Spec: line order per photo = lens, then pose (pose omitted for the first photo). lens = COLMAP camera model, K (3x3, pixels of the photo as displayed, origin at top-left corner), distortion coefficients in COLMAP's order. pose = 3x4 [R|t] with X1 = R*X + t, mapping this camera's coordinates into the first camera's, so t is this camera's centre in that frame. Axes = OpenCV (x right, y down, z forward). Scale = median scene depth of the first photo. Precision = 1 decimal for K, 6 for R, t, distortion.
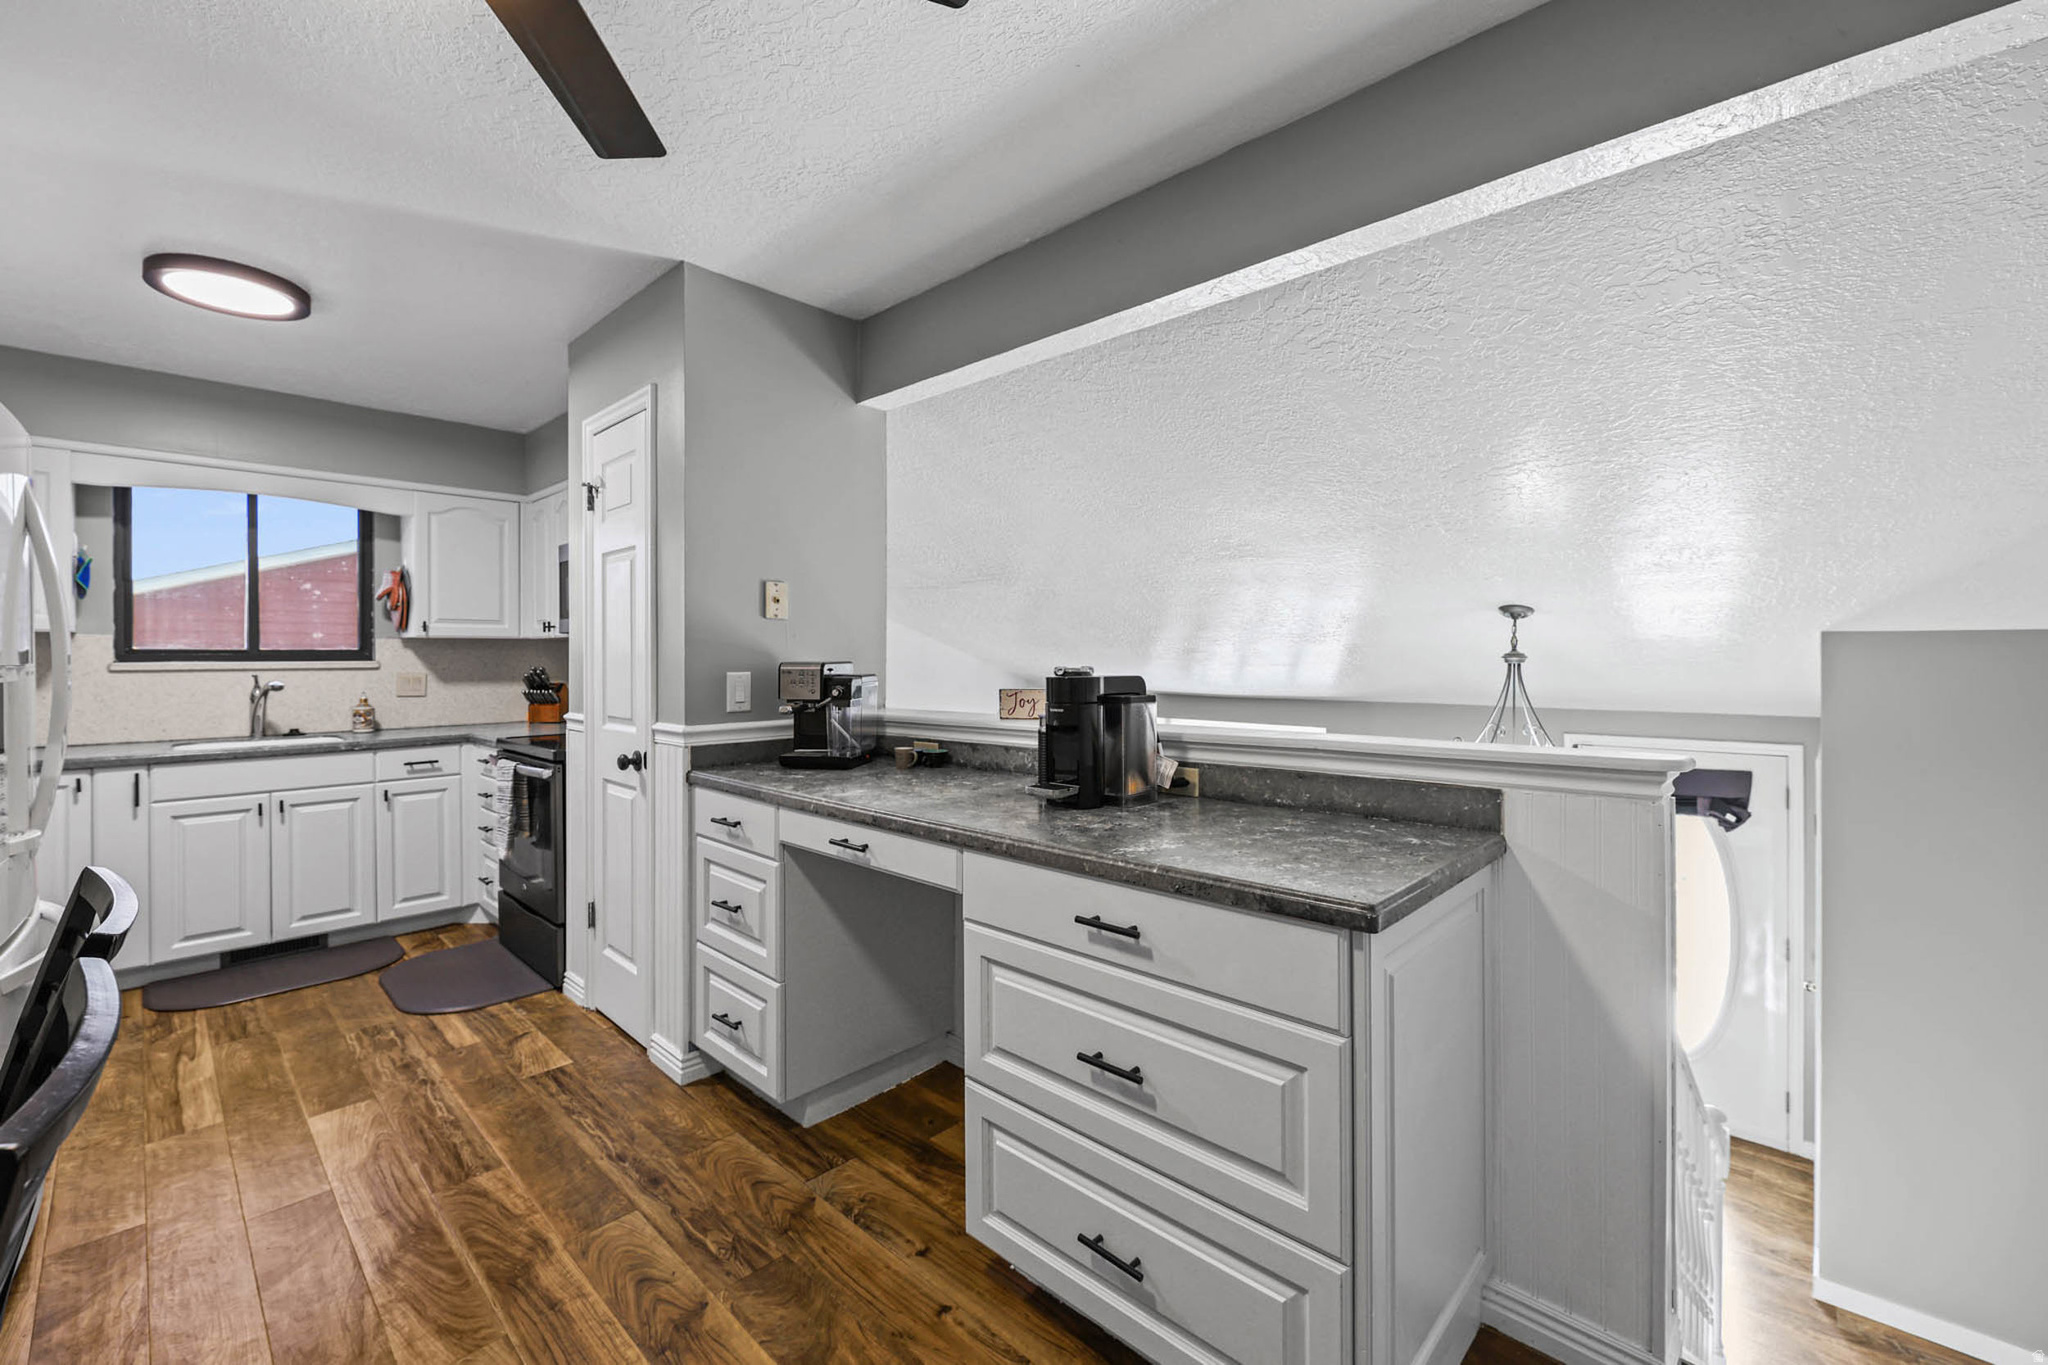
lens RADIAL K [[852.3, 0, 1050.2], [0, 852.3, 647.7], [0, 0, 1]] dist [-0.000661, -0.002091]
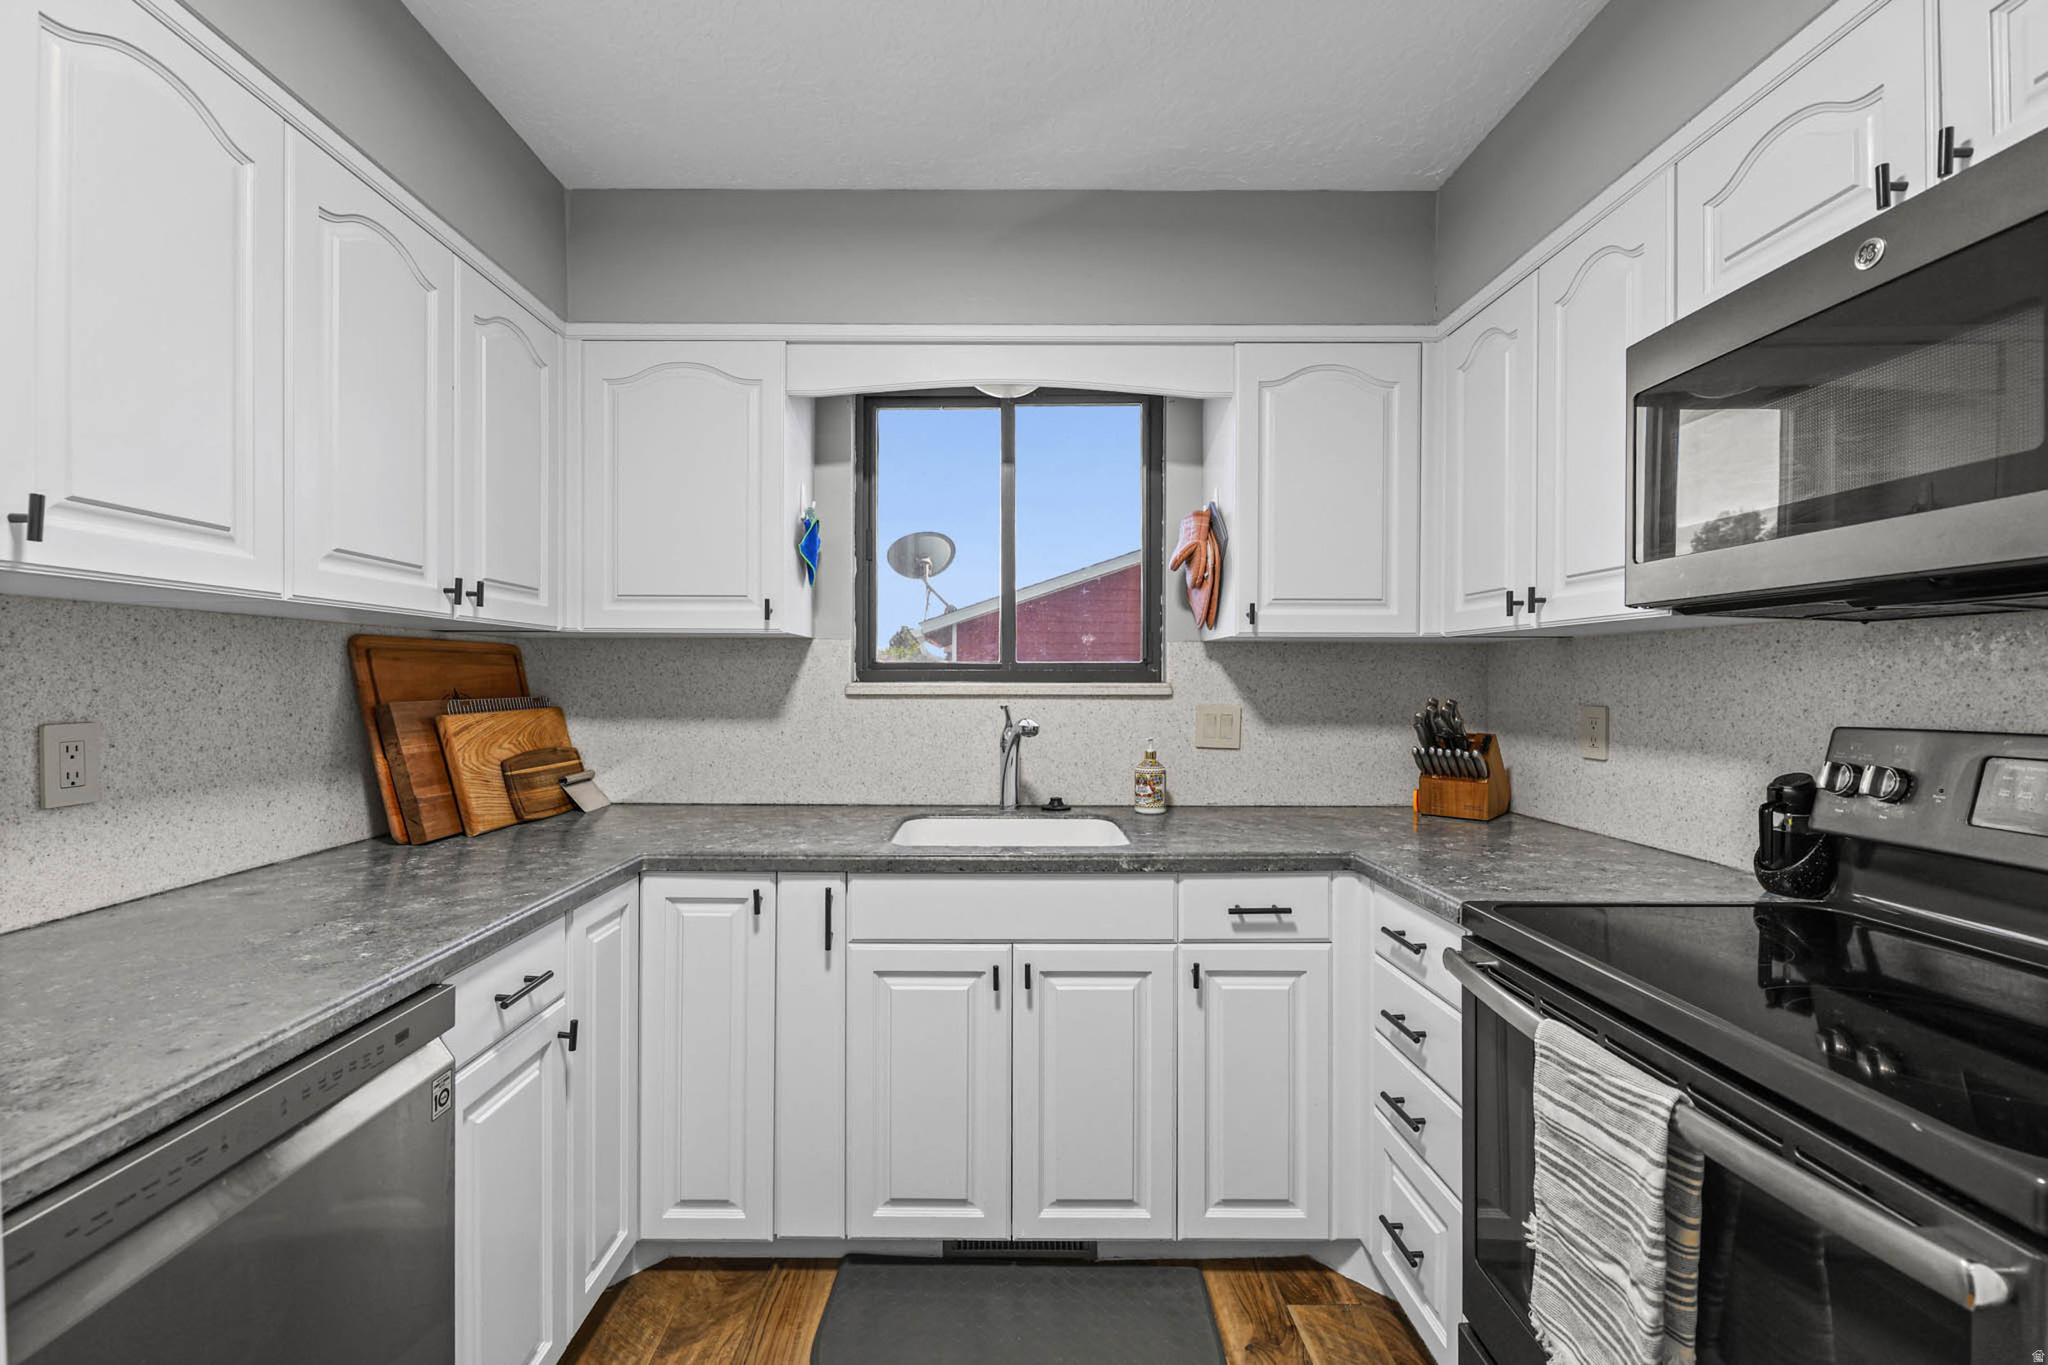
lens RADIAL K [[852.3, 0, 1029.9], [0, 852.3, 685.2], [0, 0, 1]] dist [-0.000661, -0.002091]
pose [[0.703849, 0.012442, -0.710241, -0.602735], [-0.001399, 0.999869, 0.016129, 0.010323], [0.710348, -0.010359, 0.703774, 0.712975]]
